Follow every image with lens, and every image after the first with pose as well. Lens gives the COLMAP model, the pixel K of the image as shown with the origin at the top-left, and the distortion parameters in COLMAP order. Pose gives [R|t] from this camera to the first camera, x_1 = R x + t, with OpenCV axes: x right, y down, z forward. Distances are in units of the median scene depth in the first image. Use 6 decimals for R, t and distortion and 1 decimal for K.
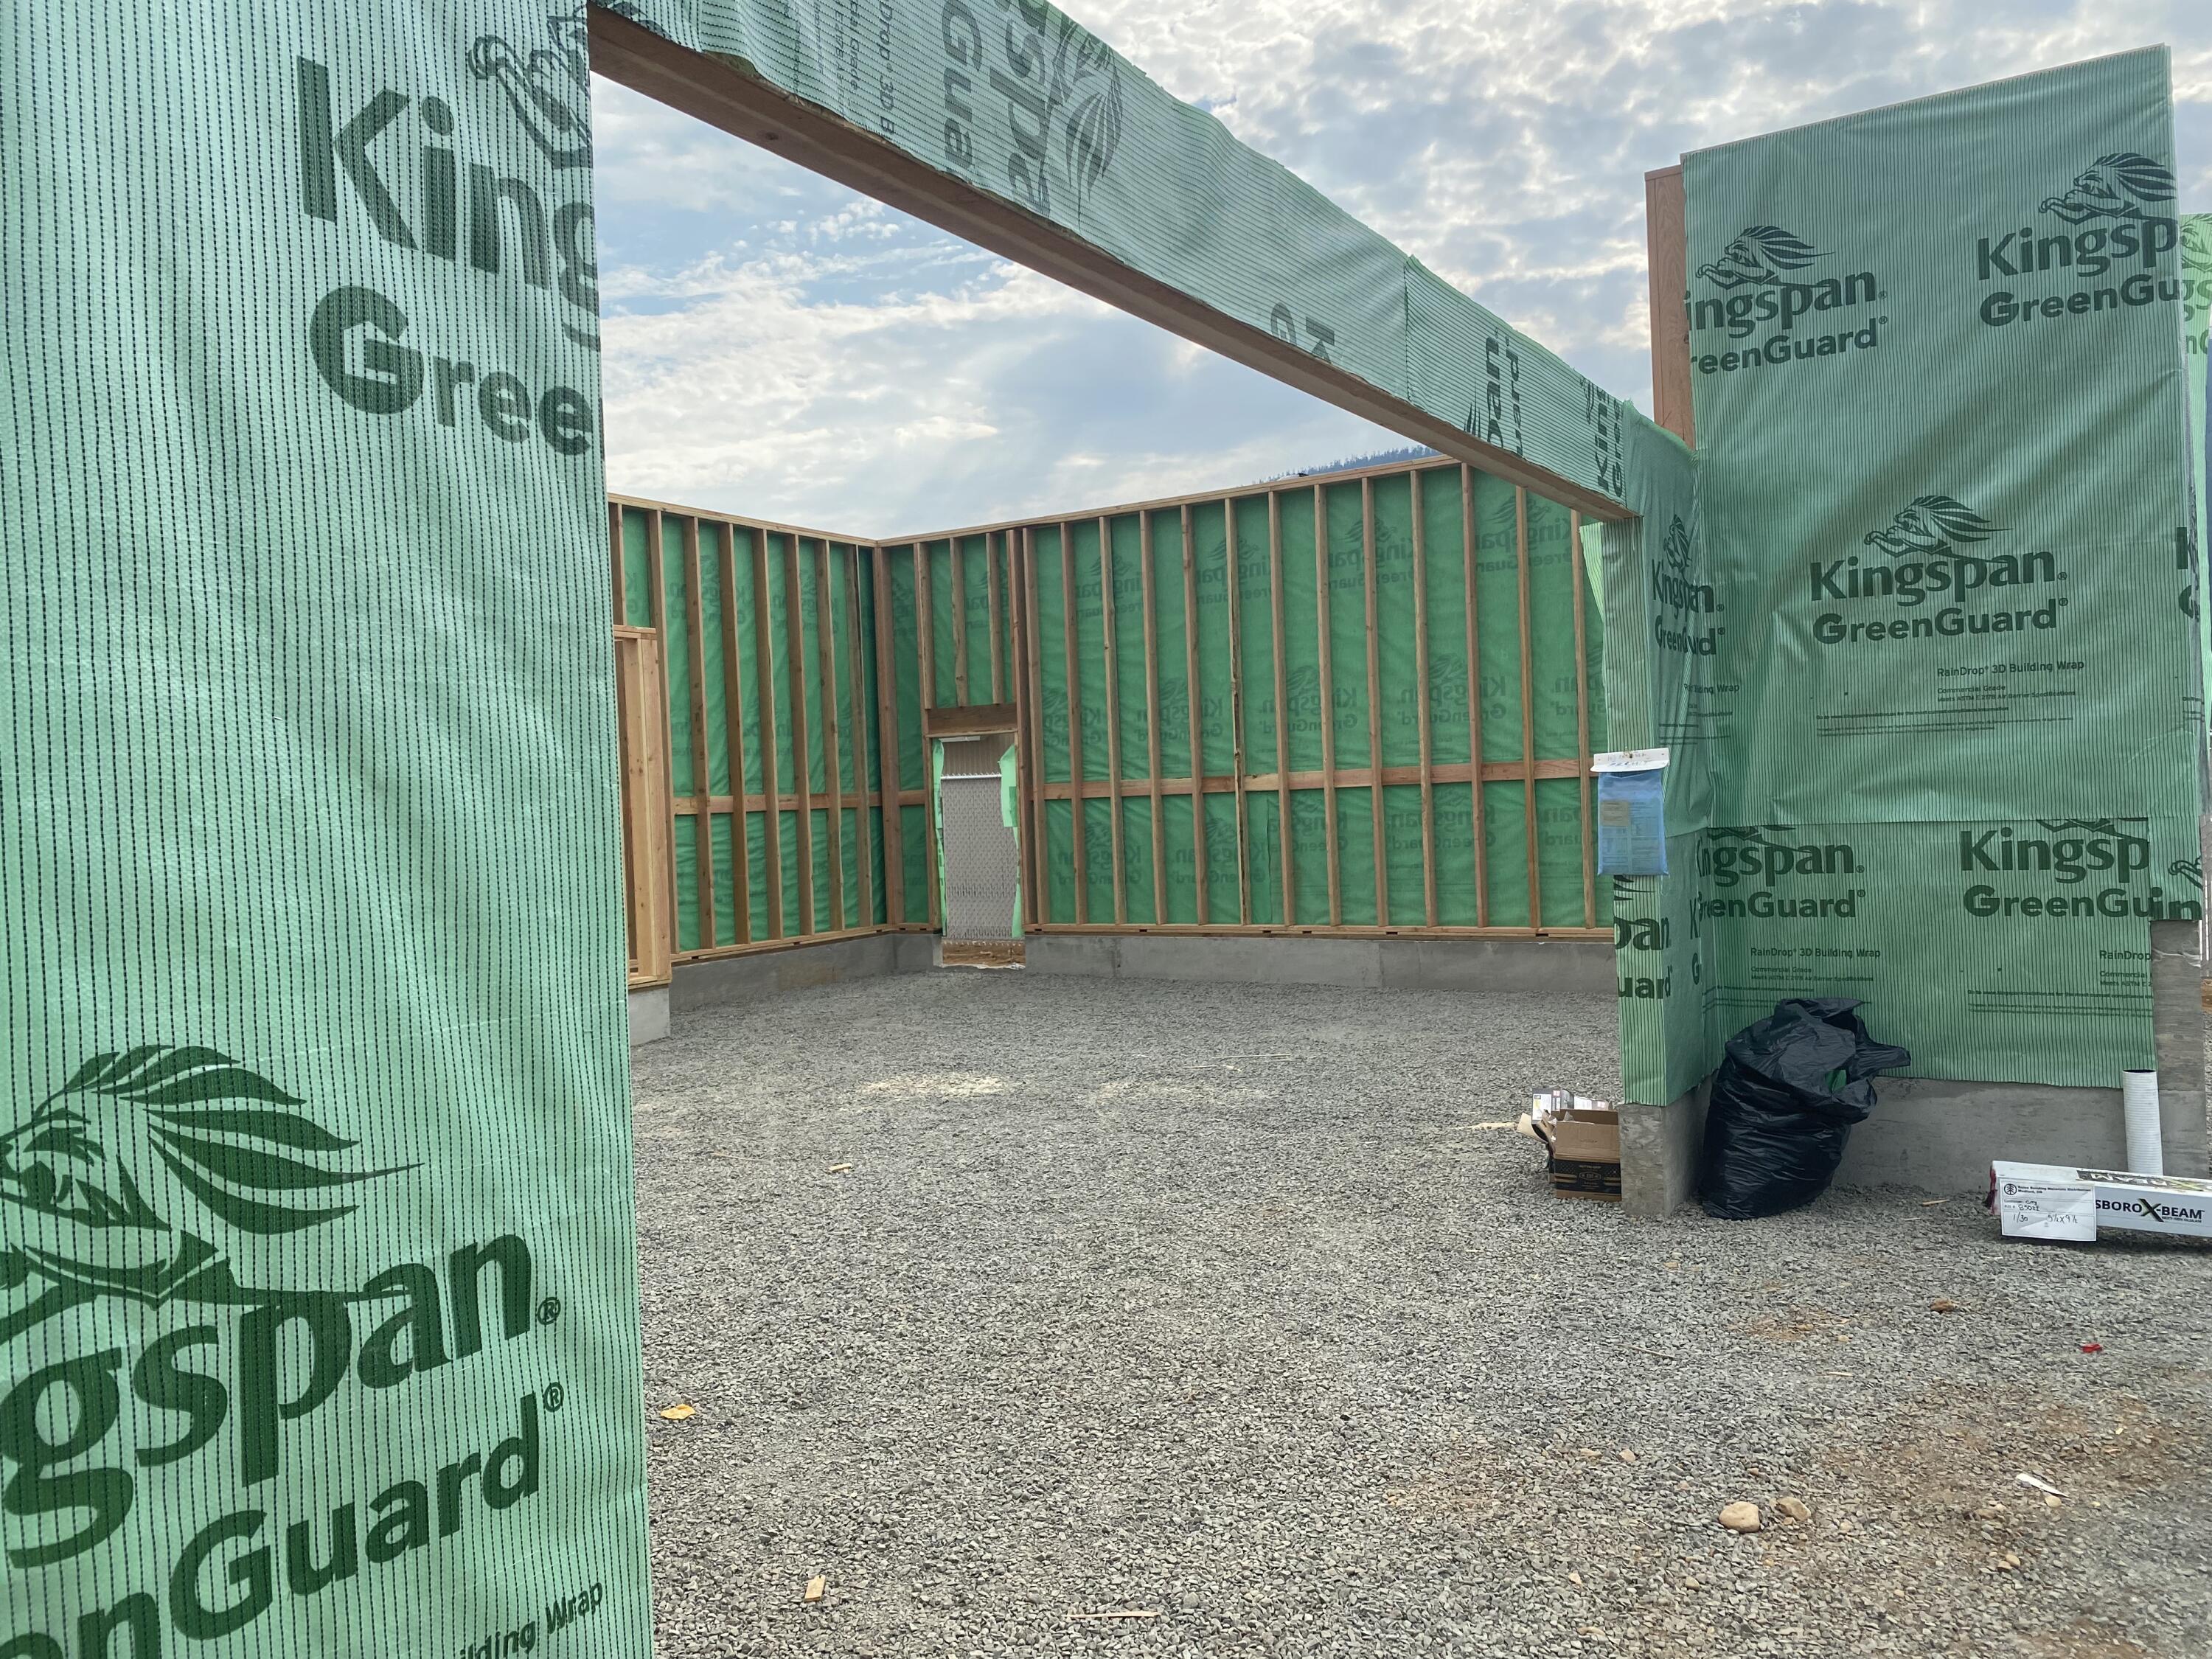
lens RADIAL K [[1700.9, 0, 1072.4], [0, 1700.9, 815.5], [0, 0, 1]] dist [0.006312, 0.007097]
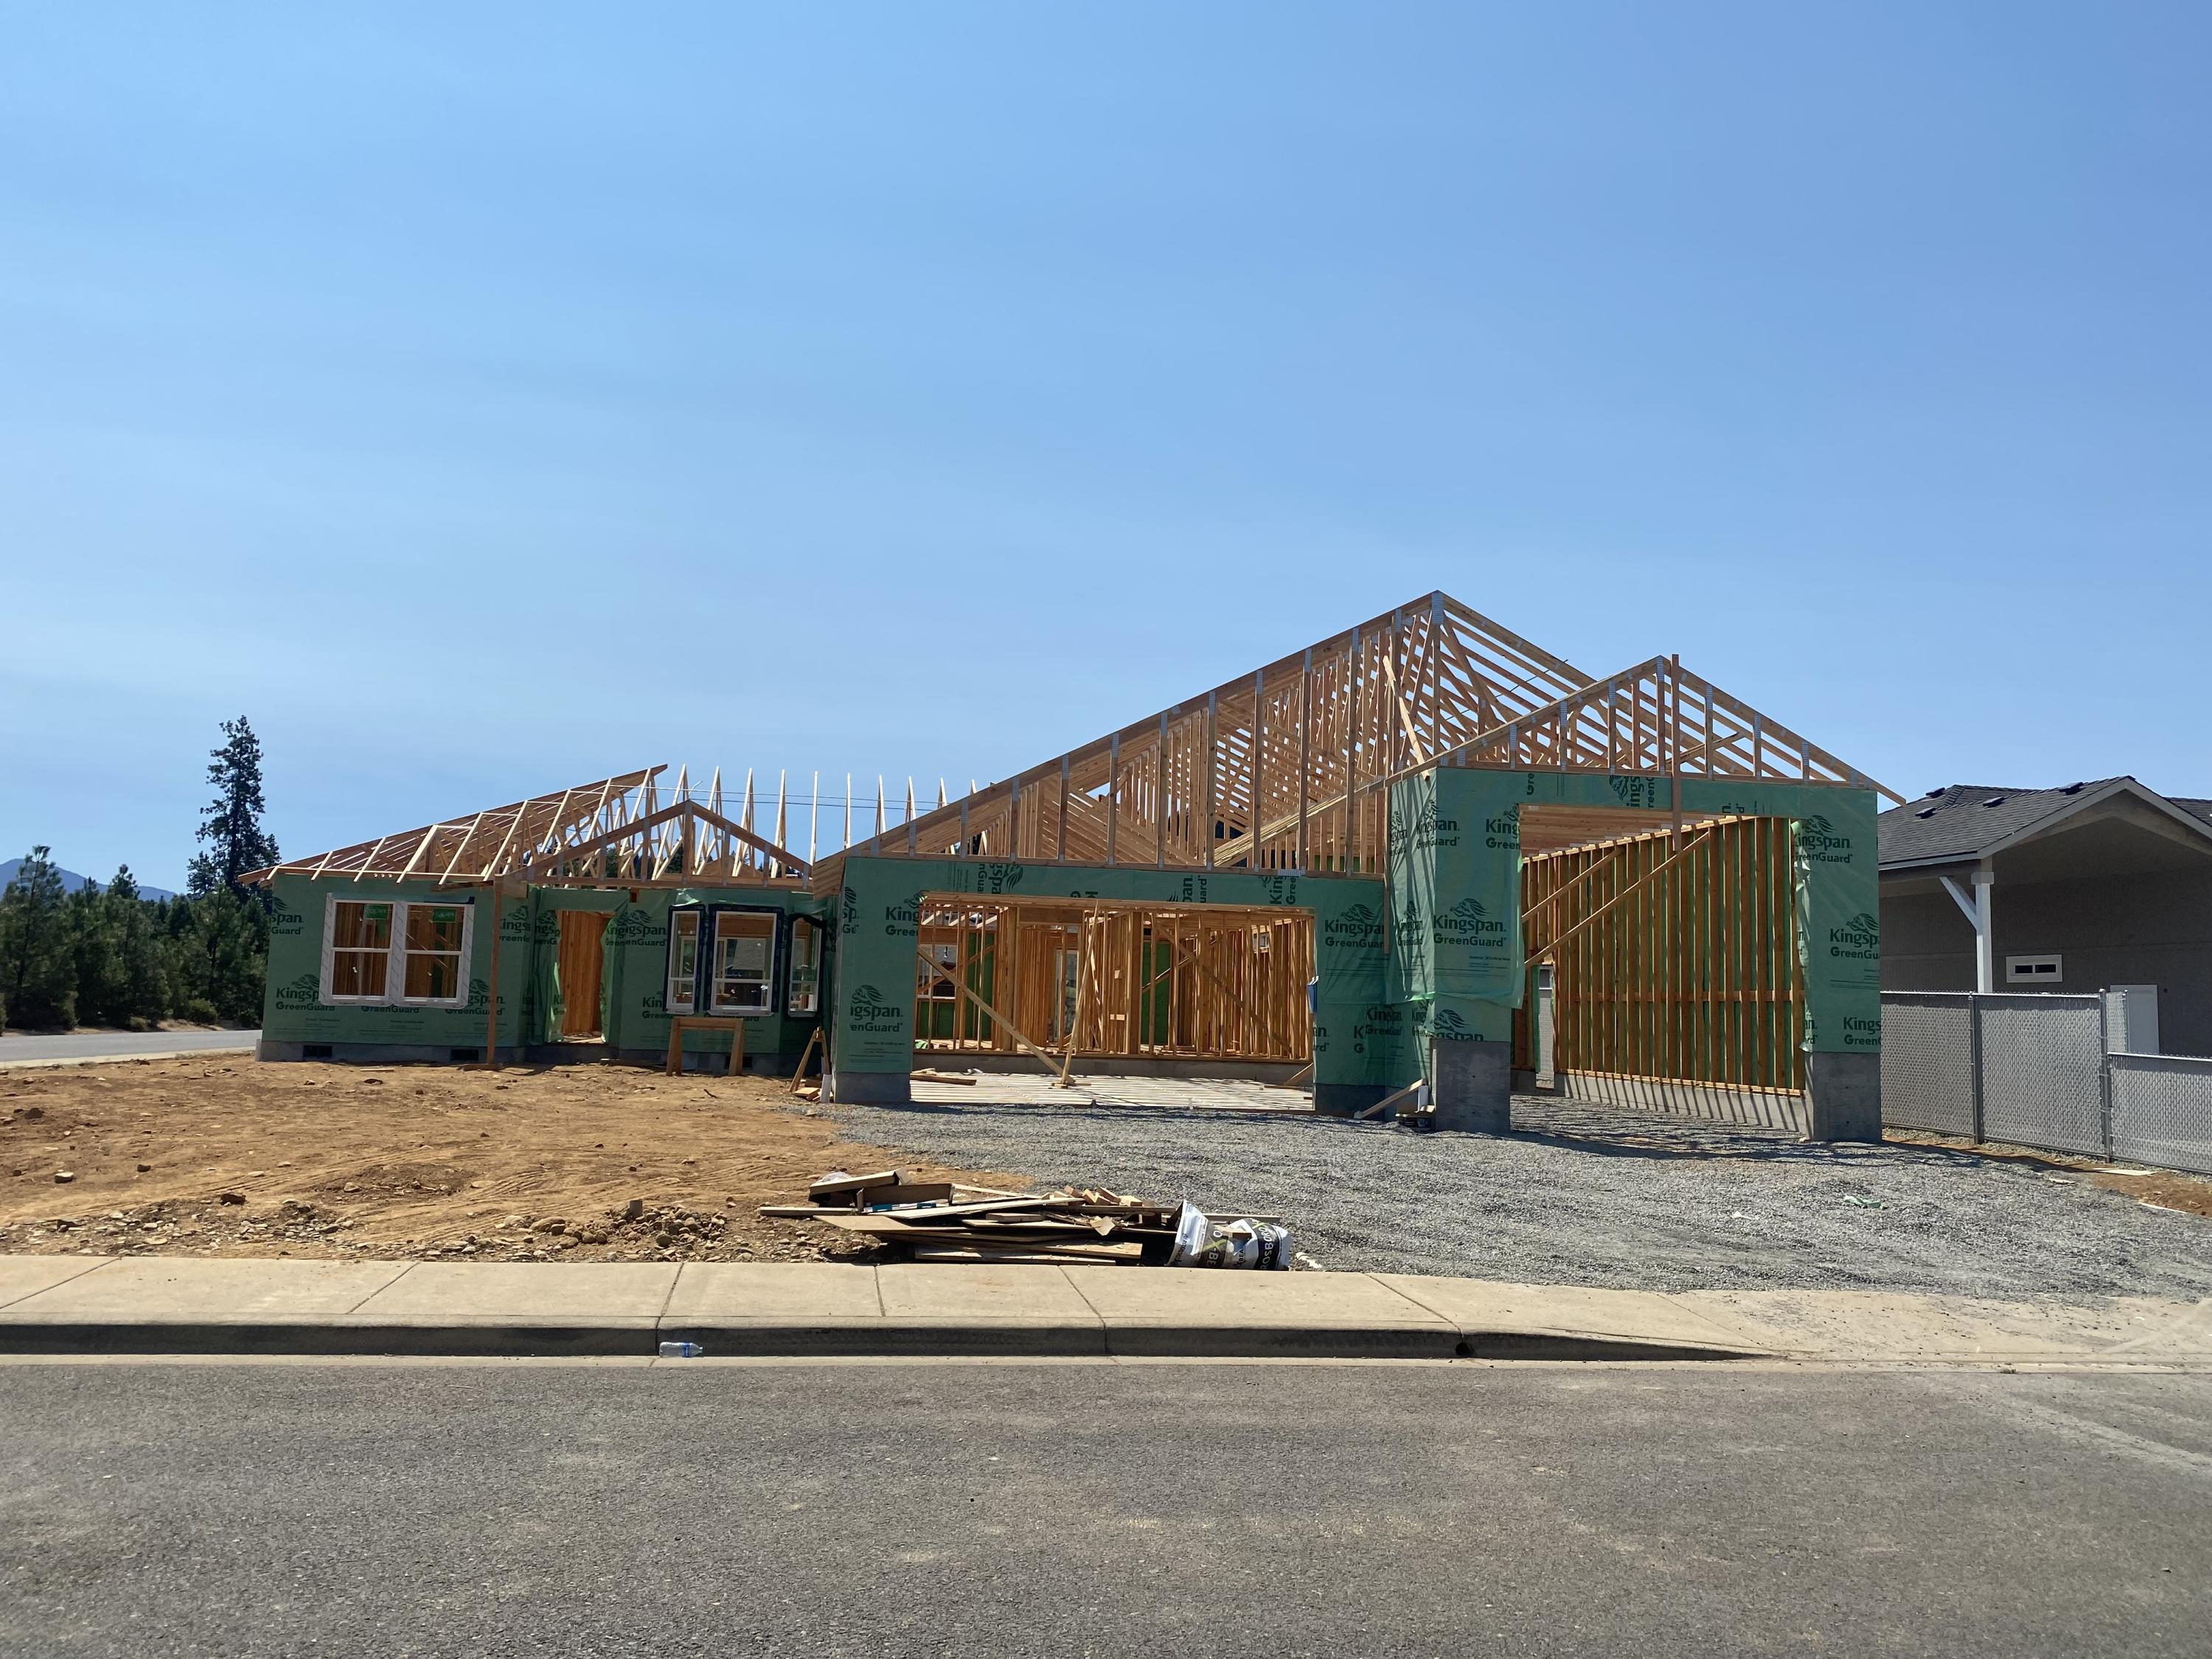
lens RADIAL K [[1676.6, 0, 1095.7], [0, 1676.6, 824.4], [0, 0, 1]] dist [0.041167, -0.051604]
pose [[0.652507, -0.023021, -0.757433, 2.605136], [-0.063866, 0.994312, -0.085239, -0.028297], [0.755087, 0.103993, 0.647325, -1.538244]]
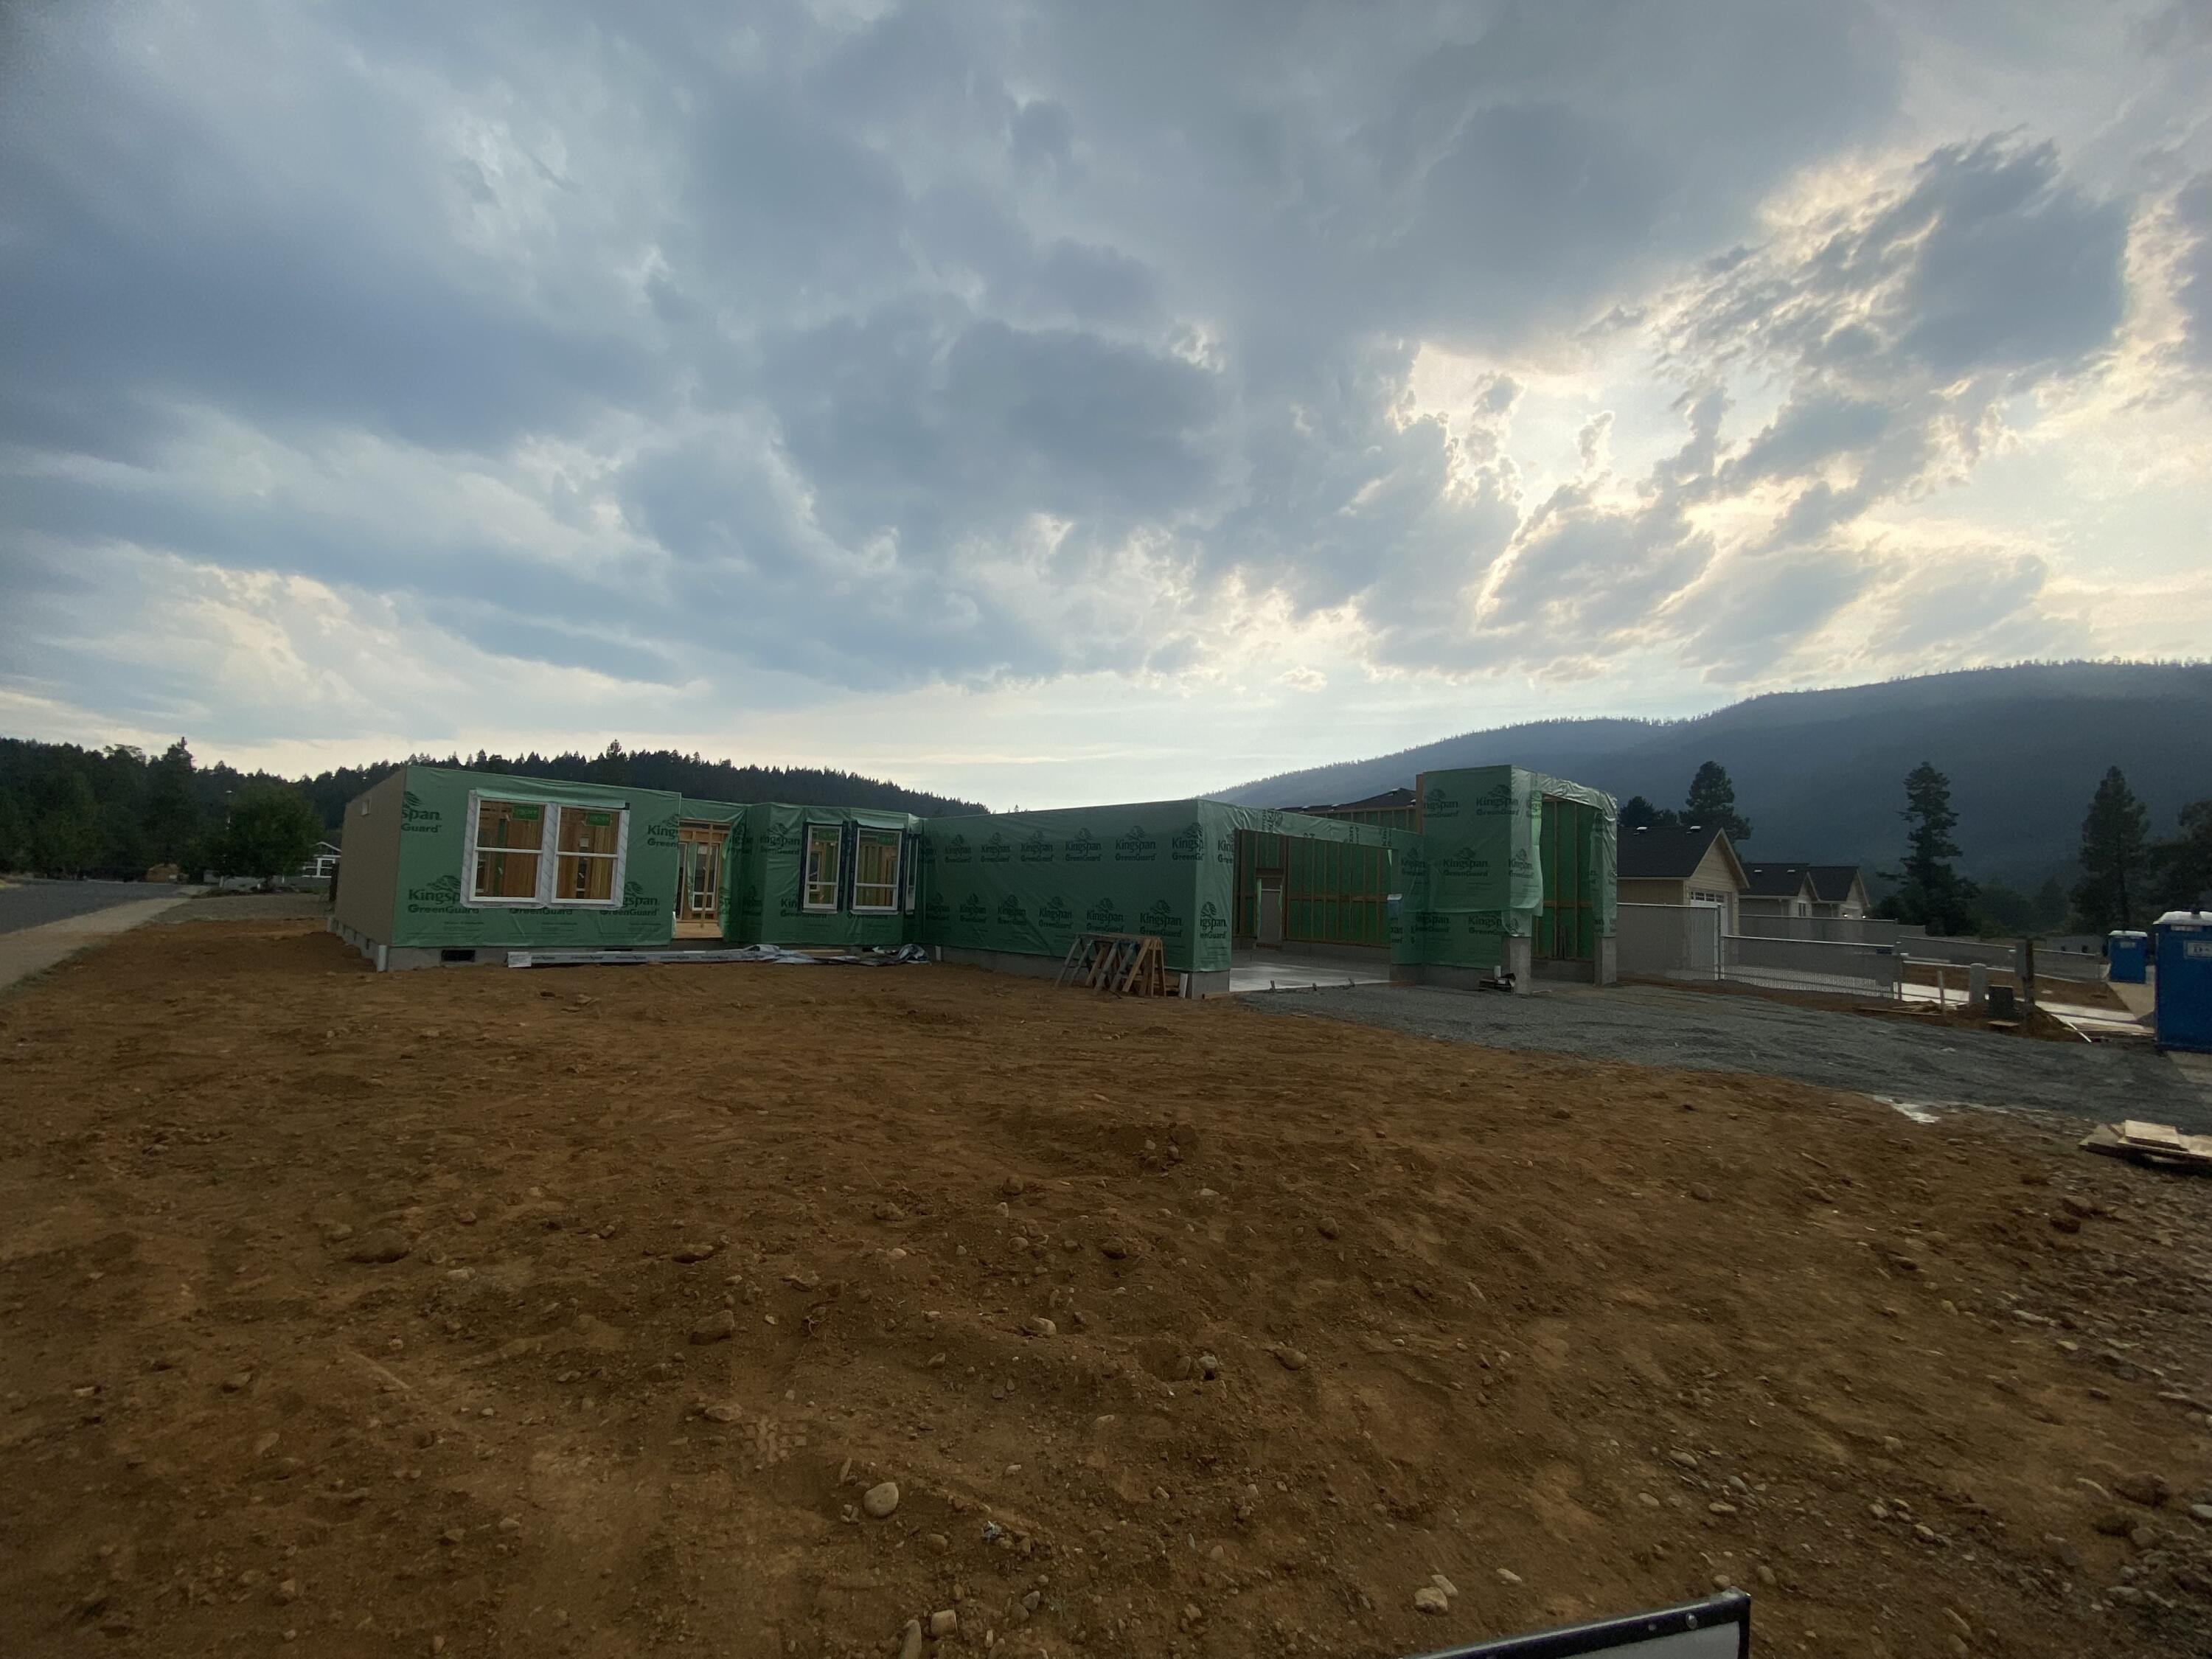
lens RADIAL K [[900.5, 0, 1080.7], [0, 900.5, 840.9], [0, 0, 1]] dist [0.037618, -0.024467]
pose [[0.959669, 0.058297, -0.275021, 0.159226], [-0.078206, 0.995009, -0.061981, 0.045903], [0.270035, 0.080990, 0.959438, -1.920606]]
